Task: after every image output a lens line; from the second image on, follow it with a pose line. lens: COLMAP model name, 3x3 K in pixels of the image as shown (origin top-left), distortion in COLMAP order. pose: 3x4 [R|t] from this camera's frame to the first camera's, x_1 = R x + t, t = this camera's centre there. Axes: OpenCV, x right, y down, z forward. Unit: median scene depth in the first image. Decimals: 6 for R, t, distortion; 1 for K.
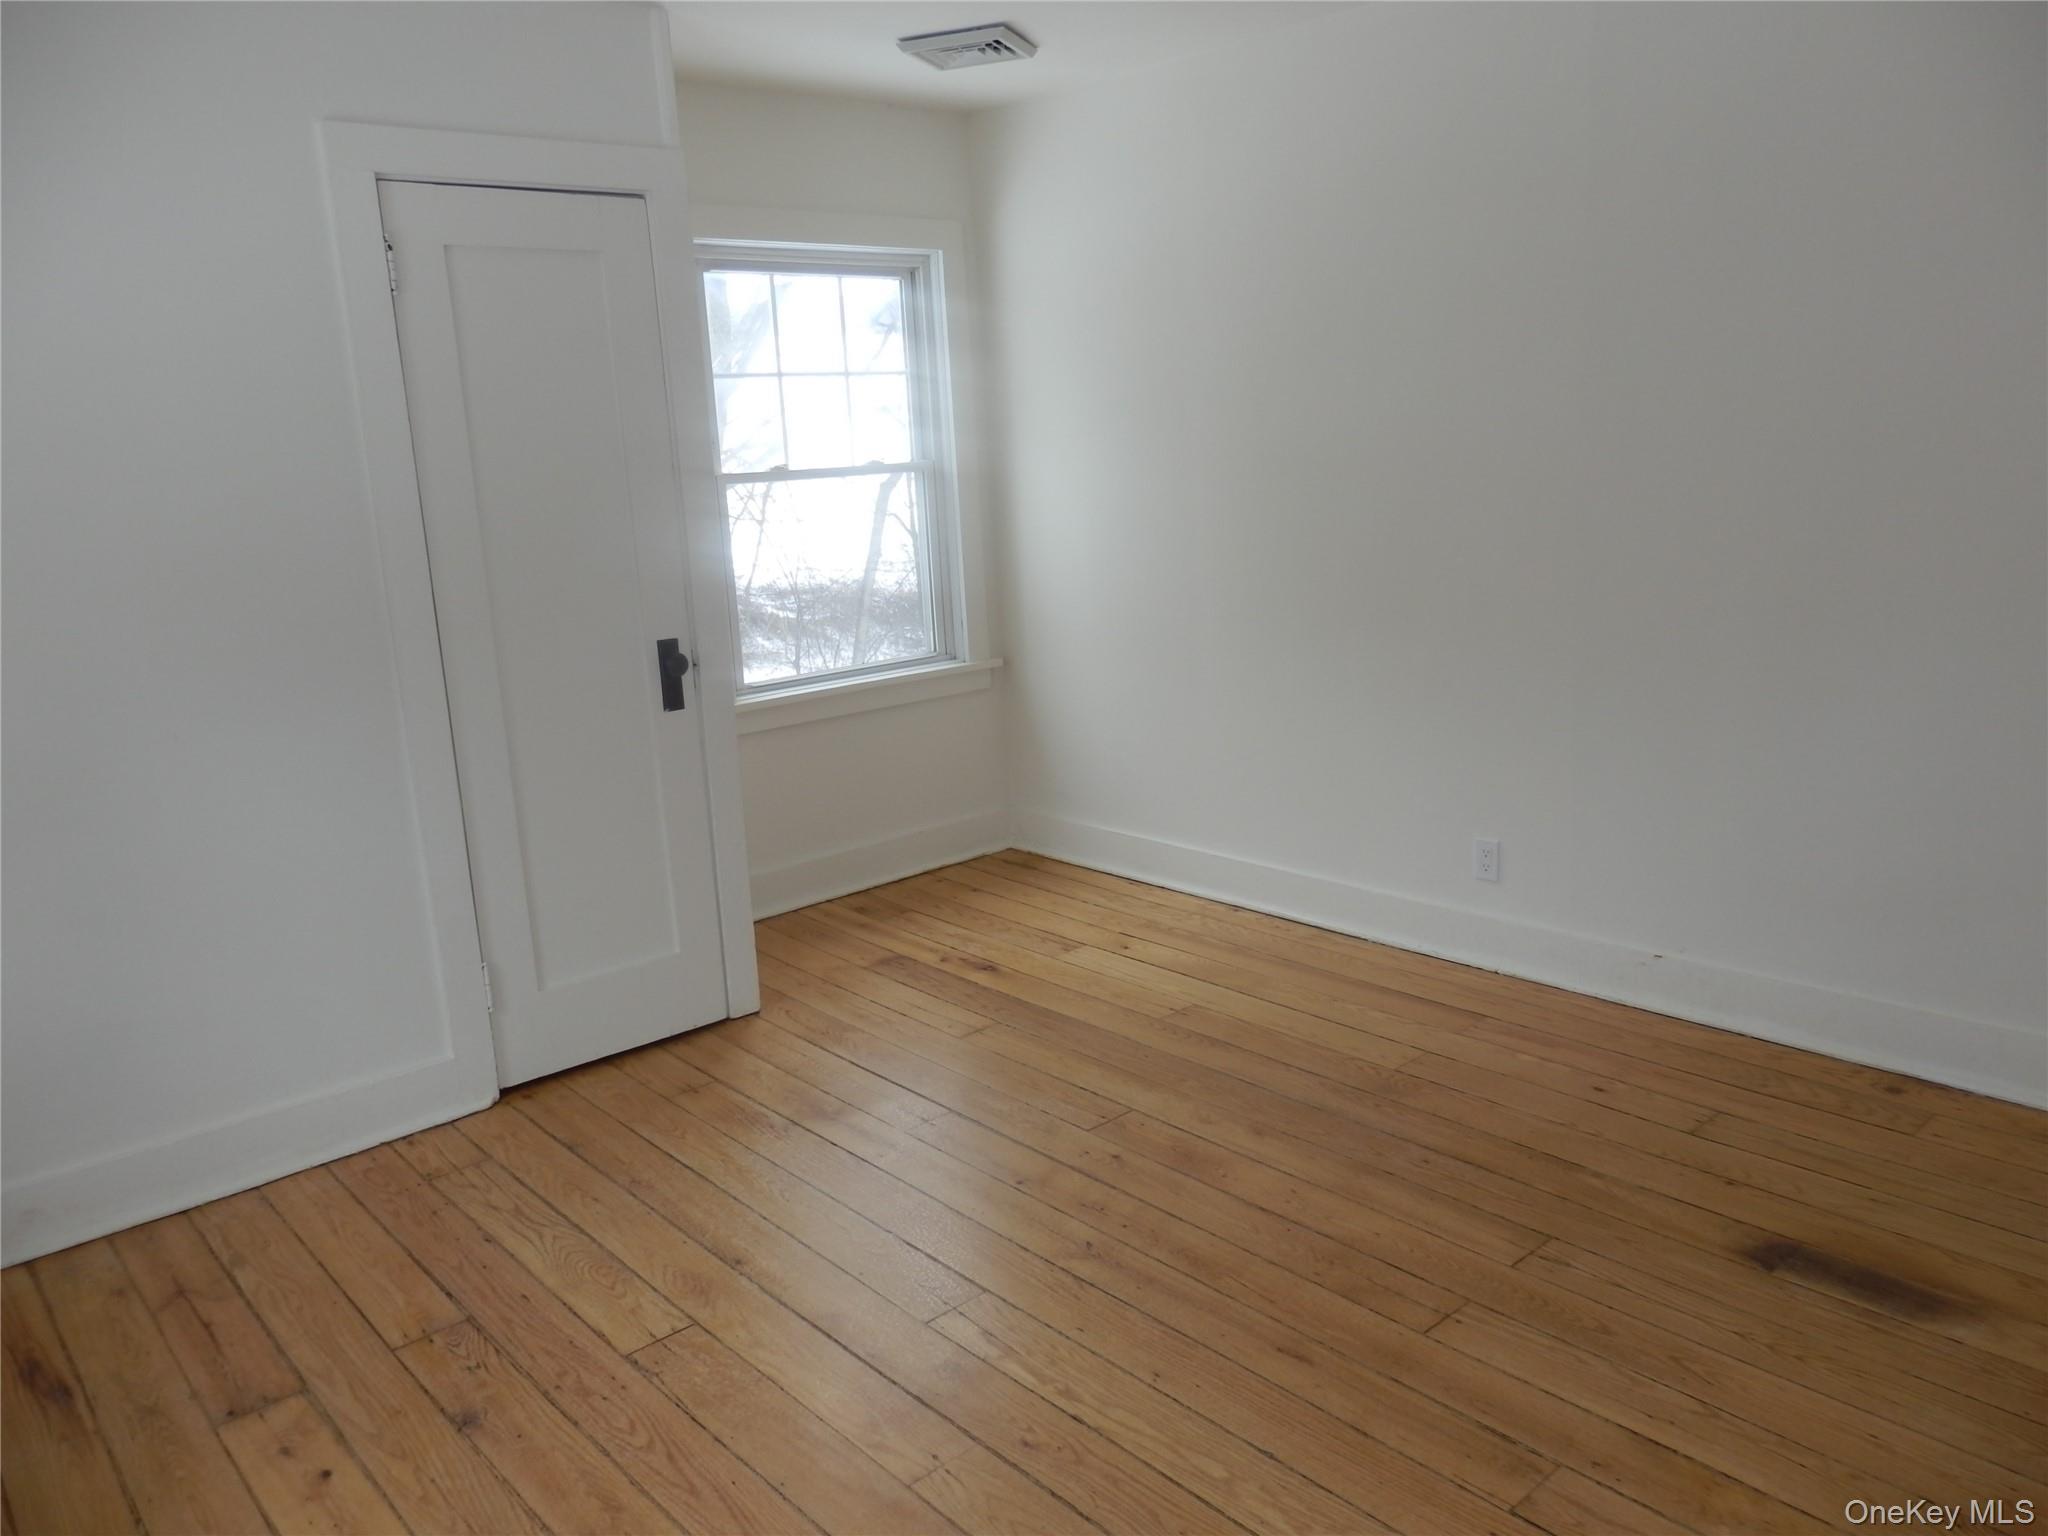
lens RADIAL K [[1503.0, 0, 1027.1], [0, 1503.0, 768.1], [0, 0, 1]] dist [0.008756, 0.000934]
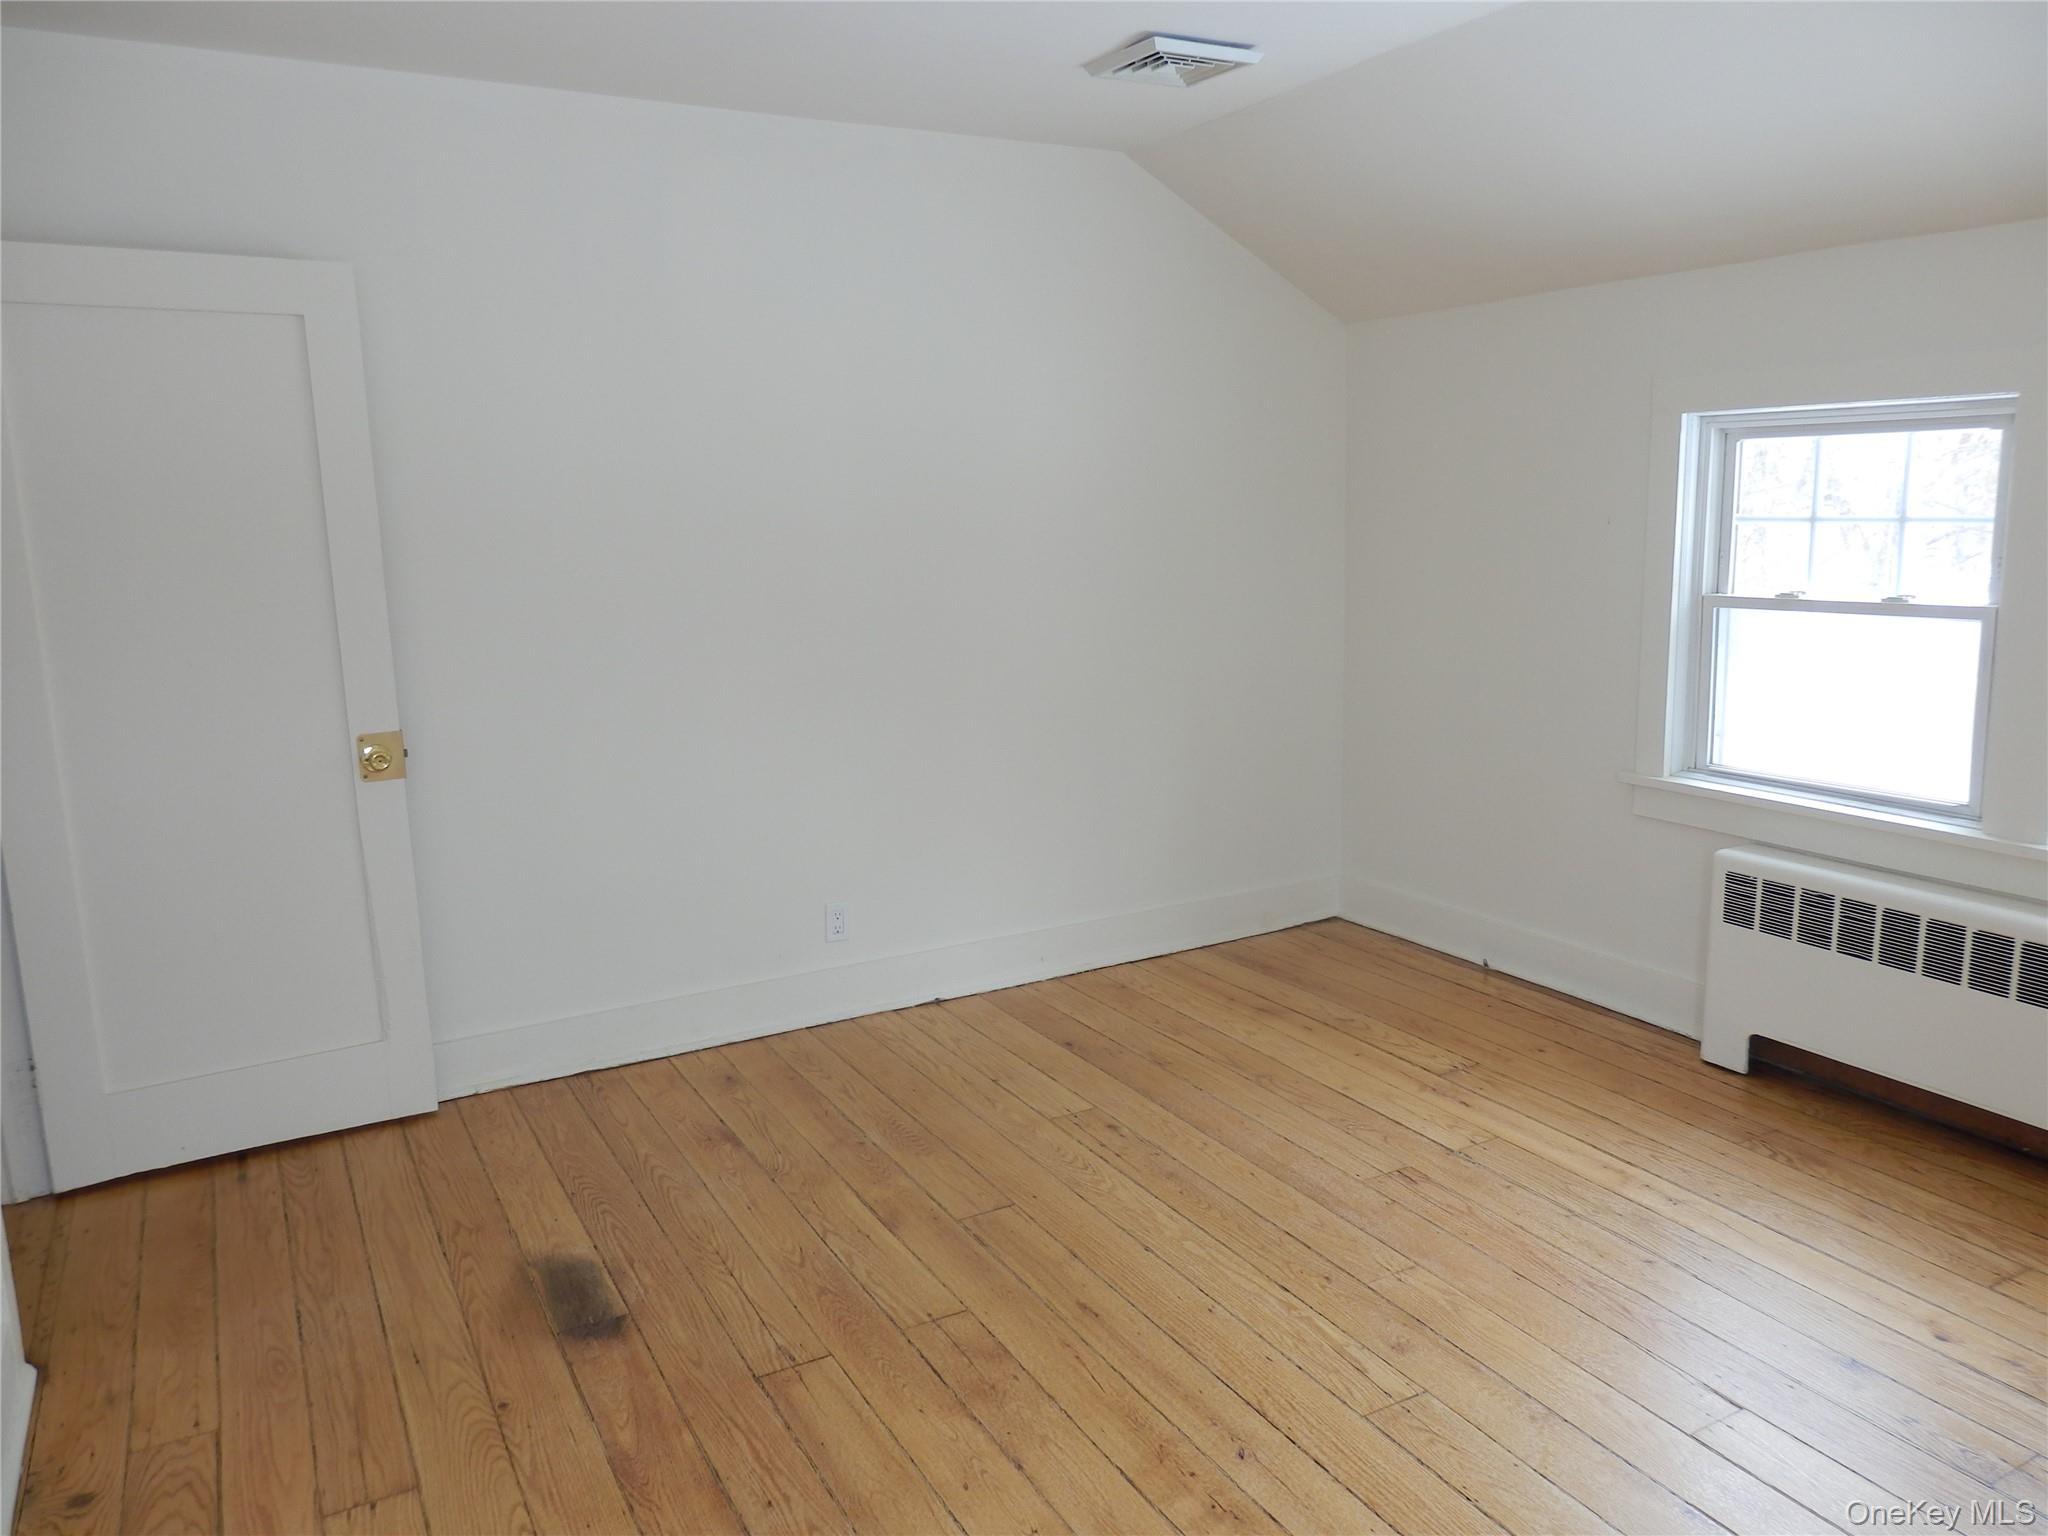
lens RADIAL K [[1503.0, 0, 1021.1], [0, 1503.0, 778.6], [0, 0, 1]] dist [0.008756, 0.000934]
pose [[-0.971438, 0.032115, 0.235111, -0.056014], [0.122713, 0.916017, 0.381908, -0.415822], [-0.203101, 0.399851, -0.893795, 1.814963]]
